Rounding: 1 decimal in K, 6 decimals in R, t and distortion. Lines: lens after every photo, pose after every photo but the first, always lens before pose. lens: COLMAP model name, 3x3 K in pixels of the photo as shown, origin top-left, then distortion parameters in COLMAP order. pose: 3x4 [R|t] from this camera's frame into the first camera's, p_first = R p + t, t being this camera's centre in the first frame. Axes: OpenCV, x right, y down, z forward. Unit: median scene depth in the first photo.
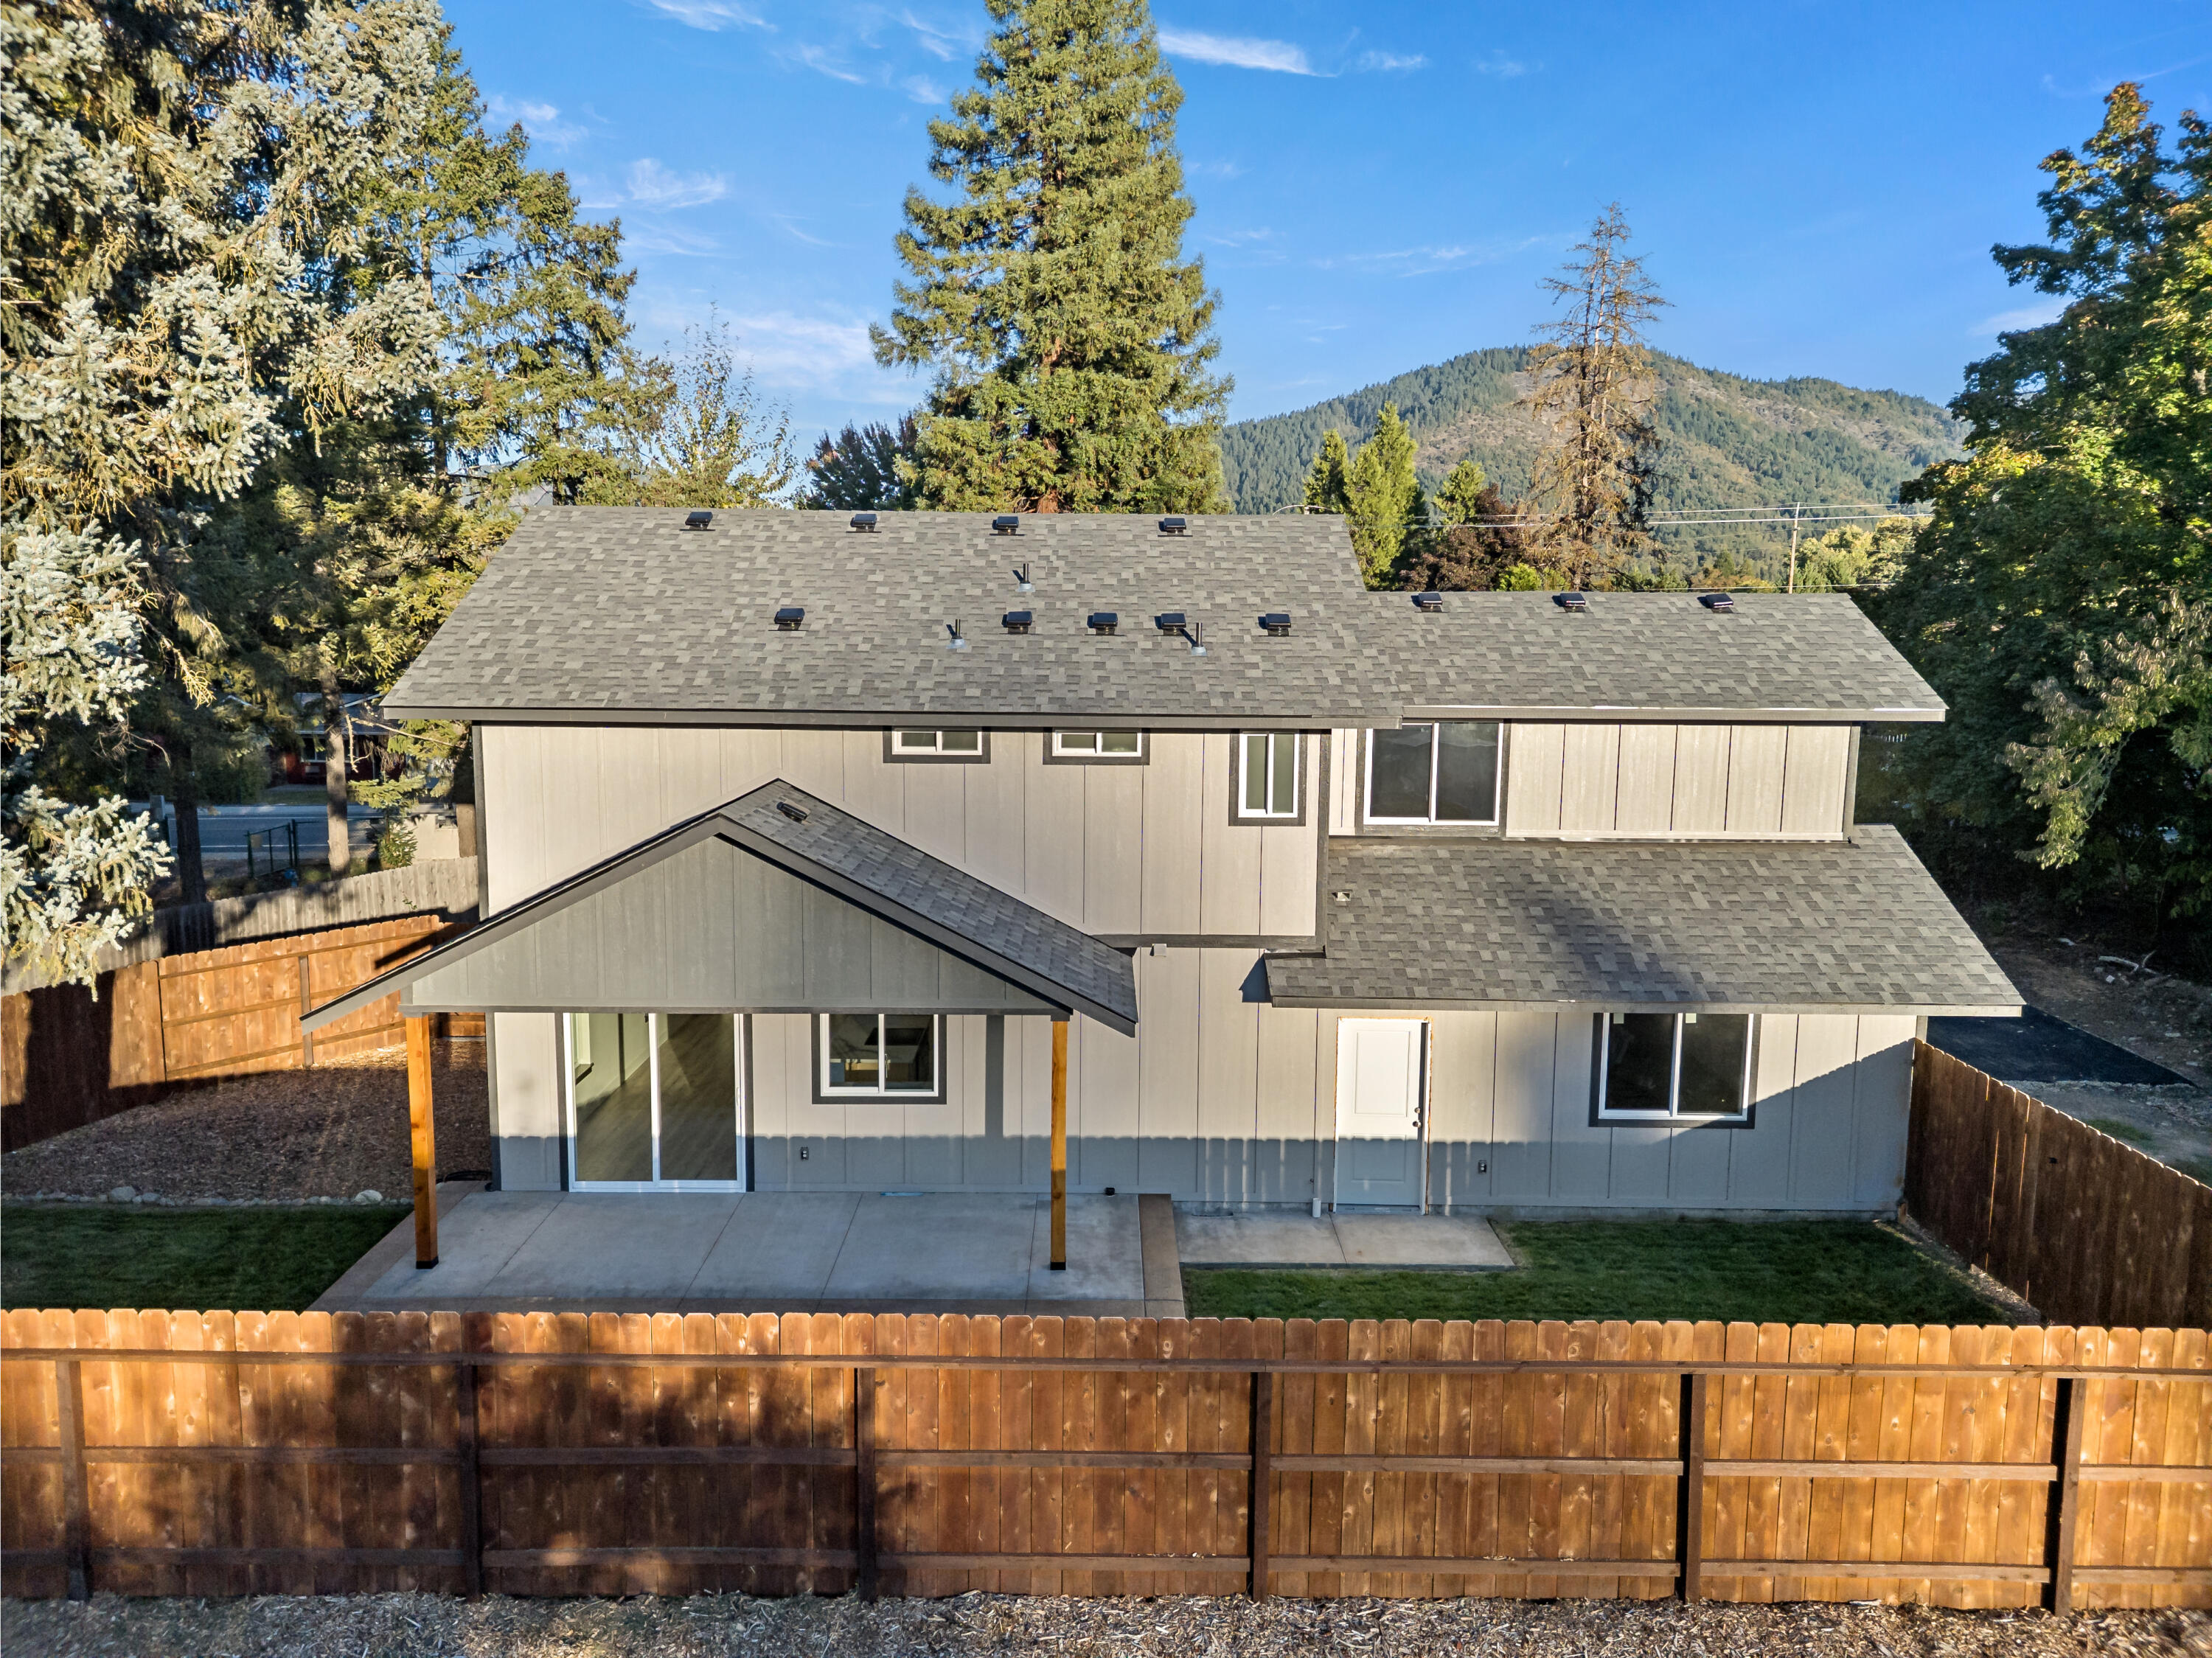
lens RADIAL K [[1538.0, 0, 1107.8], [0, 1538.0, 818.3], [0, 0, 1]] dist [0.069745, -0.065982]
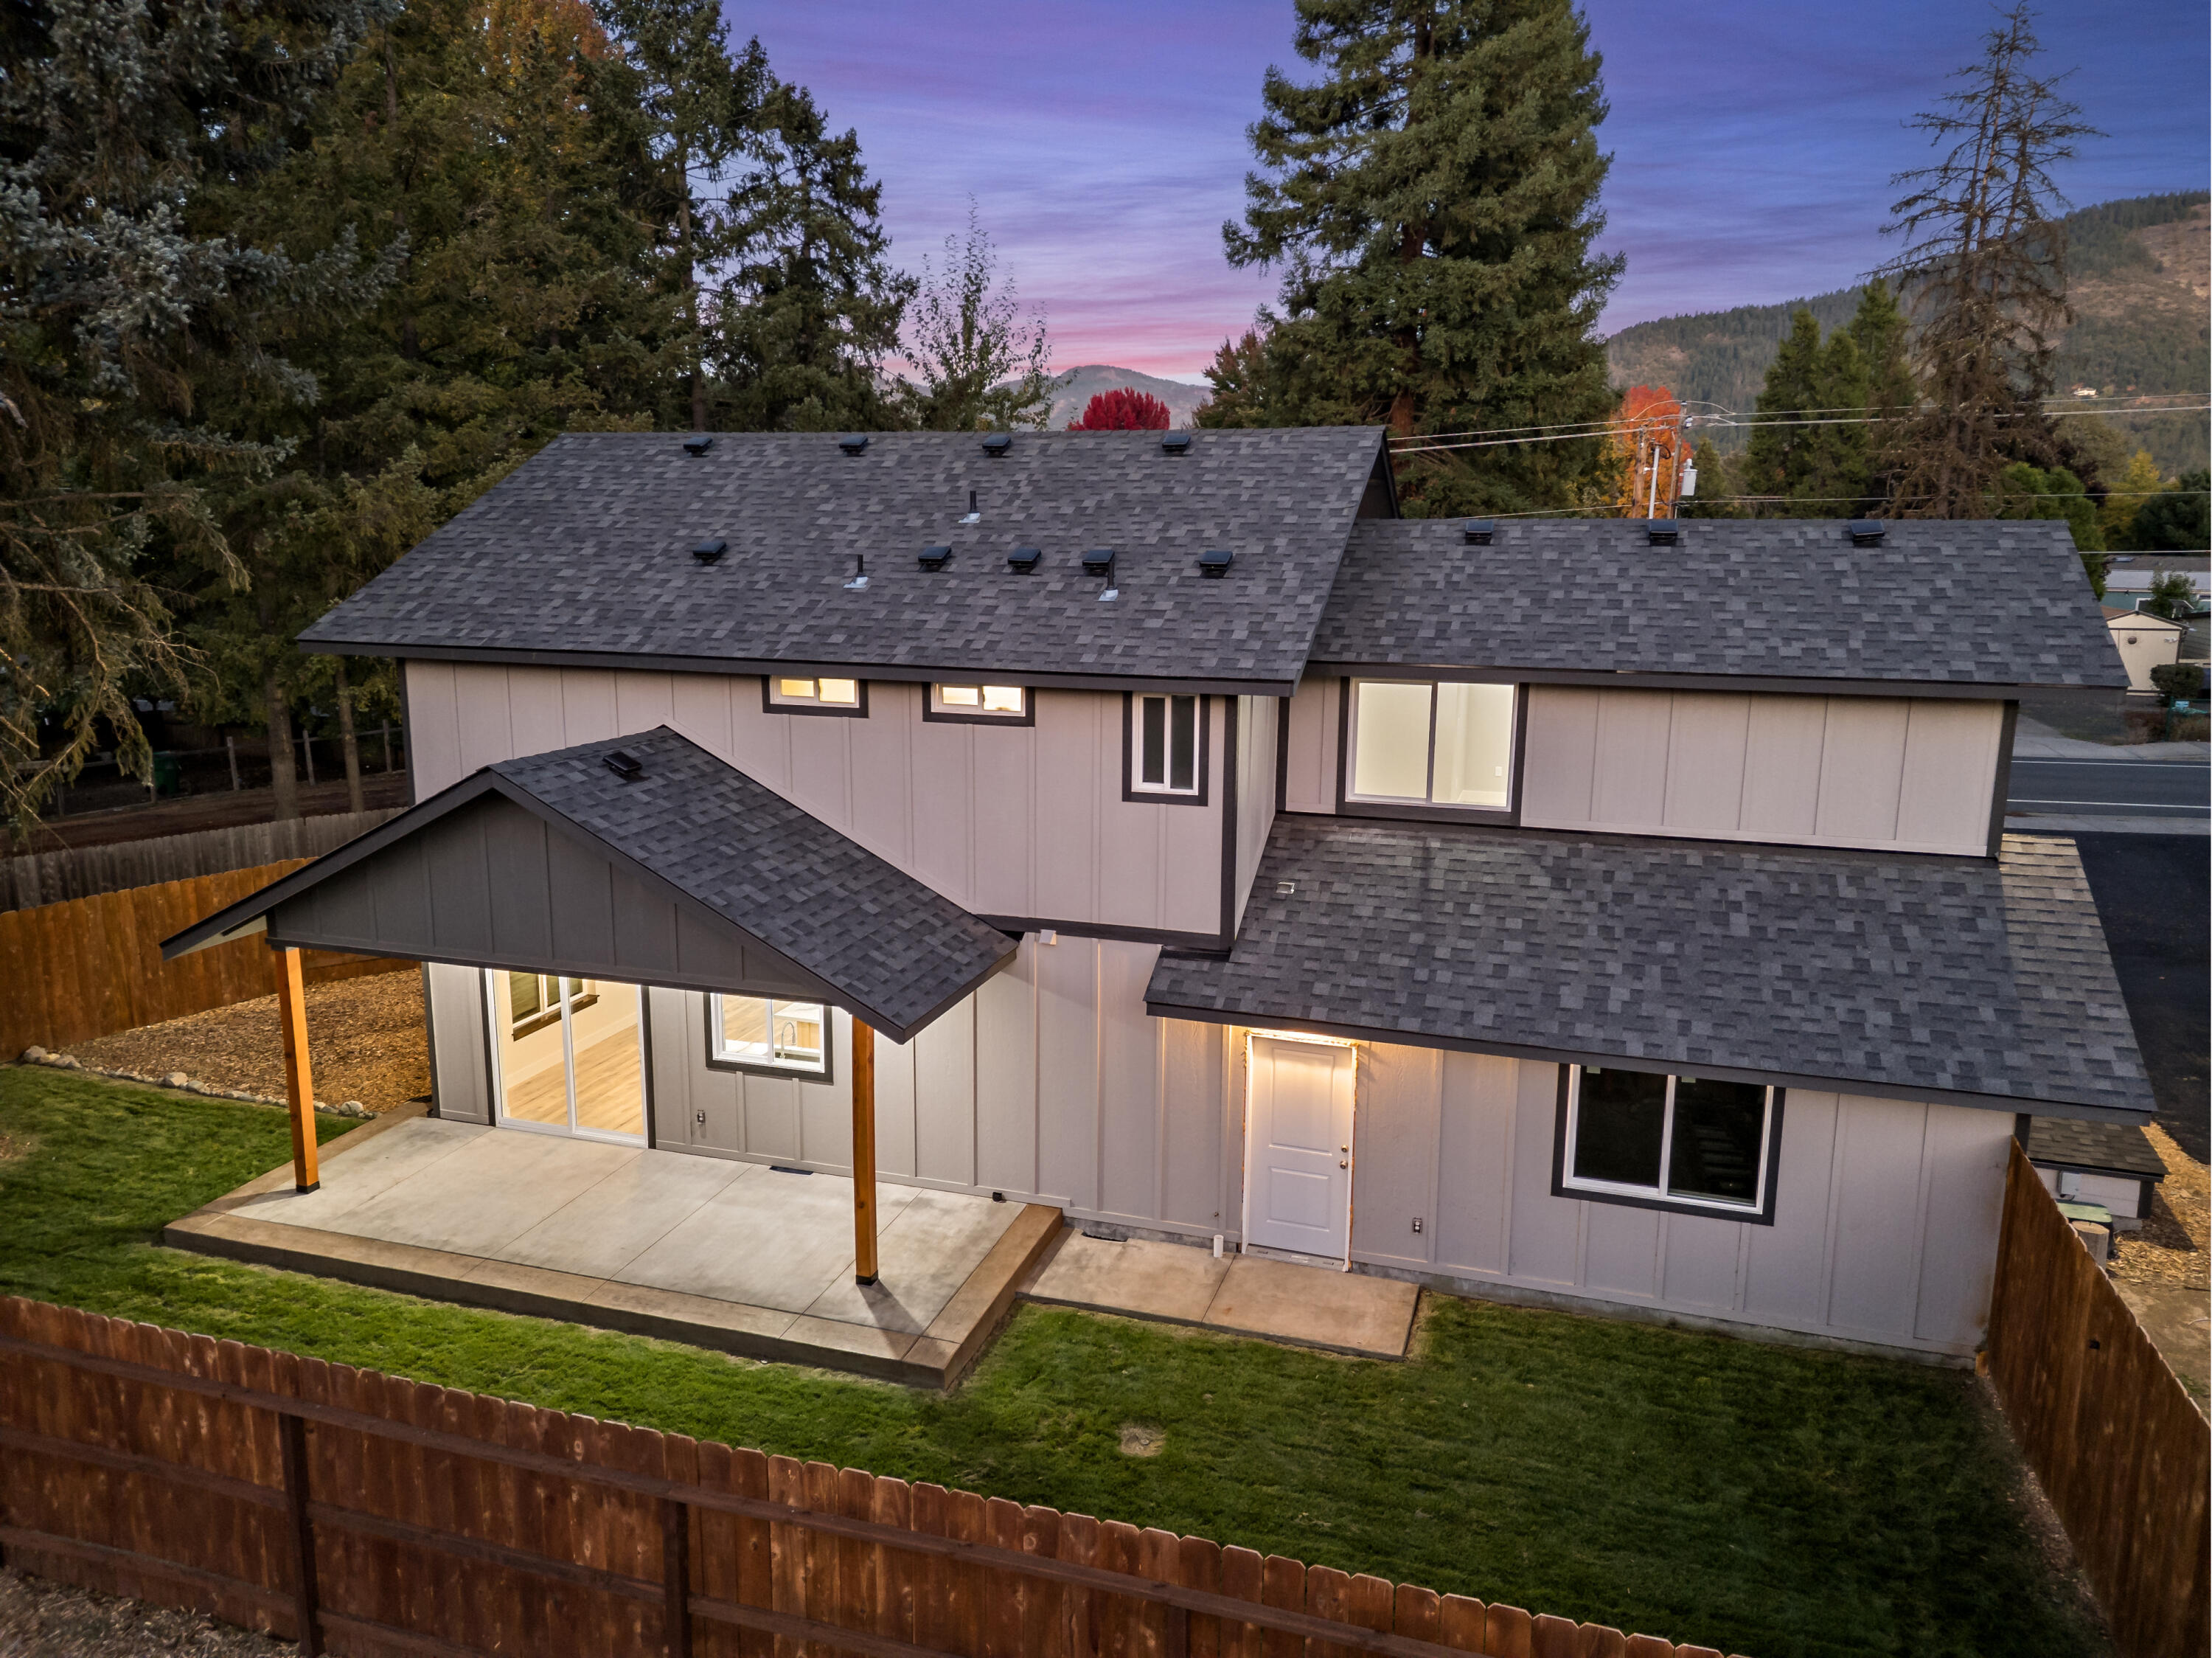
lens RADIAL K [[1535.2, 0, 1108.0], [0, 1535.2, 820.2], [0, 0, 1]] dist [0.076951, -0.072974]
pose [[0.952034, 0.056796, -0.300674, 0.323023], [-0.038546, 0.997056, 0.066290, -0.039941], [0.303554, -0.051521, 0.951420, 0.174444]]
